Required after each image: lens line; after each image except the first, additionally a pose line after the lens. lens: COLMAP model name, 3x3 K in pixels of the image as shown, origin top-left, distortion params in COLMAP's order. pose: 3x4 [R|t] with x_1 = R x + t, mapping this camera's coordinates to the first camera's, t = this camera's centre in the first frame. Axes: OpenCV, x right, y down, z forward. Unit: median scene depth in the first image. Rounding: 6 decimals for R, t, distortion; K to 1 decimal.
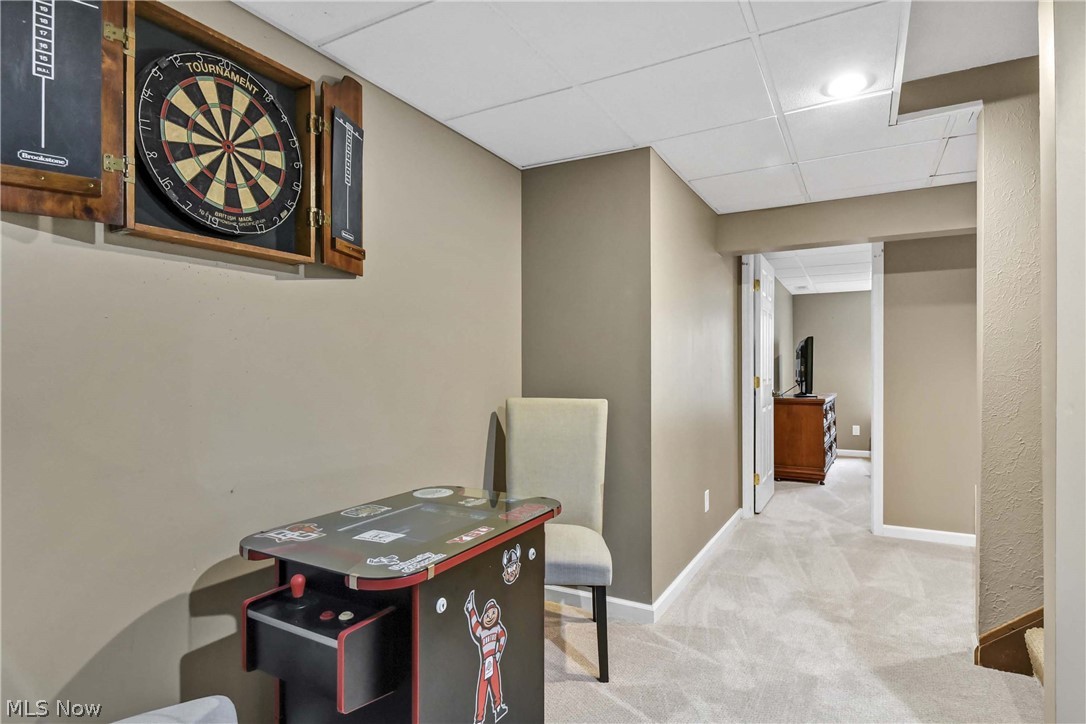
lens RADIAL K [[572.6, 0, 540.2], [0, 572.6, 365.9], [0, 0, 1]] dist [-0.001236, -0.000156]
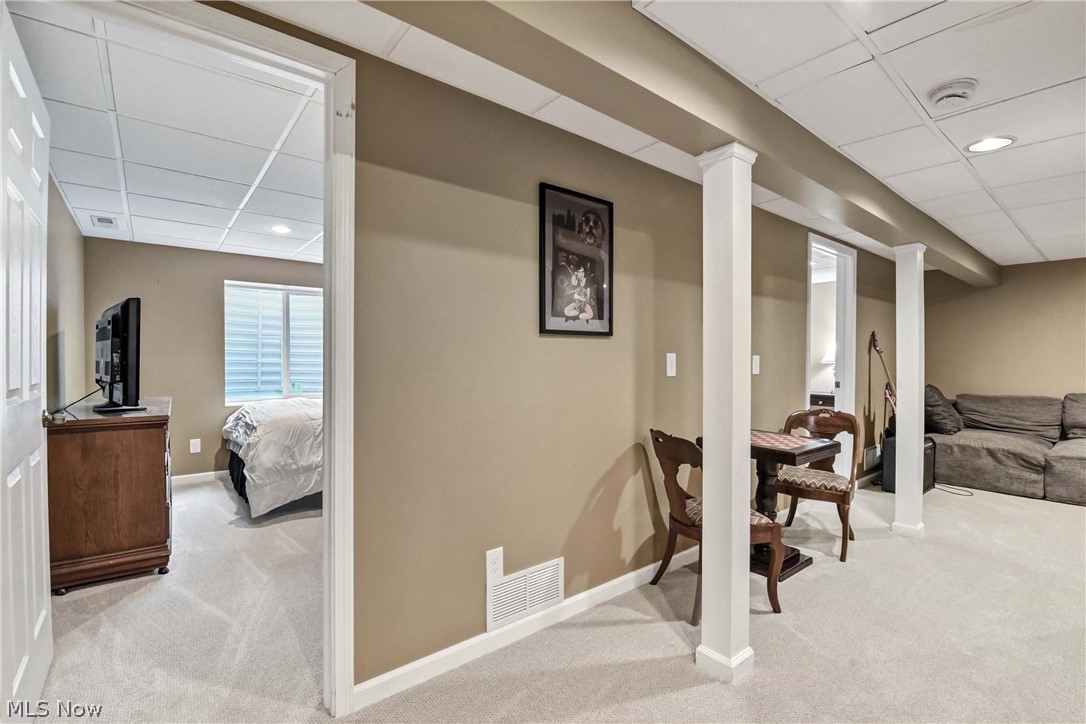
lens RADIAL K [[487.3, 0, 539.7], [0, 487.3, 362.8], [0, 0, 1]] dist [-0.008588, -0.002104]
pose [[0.371089, -0.007696, 0.928565, 0.193464], [-0.005777, 0.999927, 0.010596, 0.001814], [-0.928579, -0.009296, 0.371017, 0.480929]]
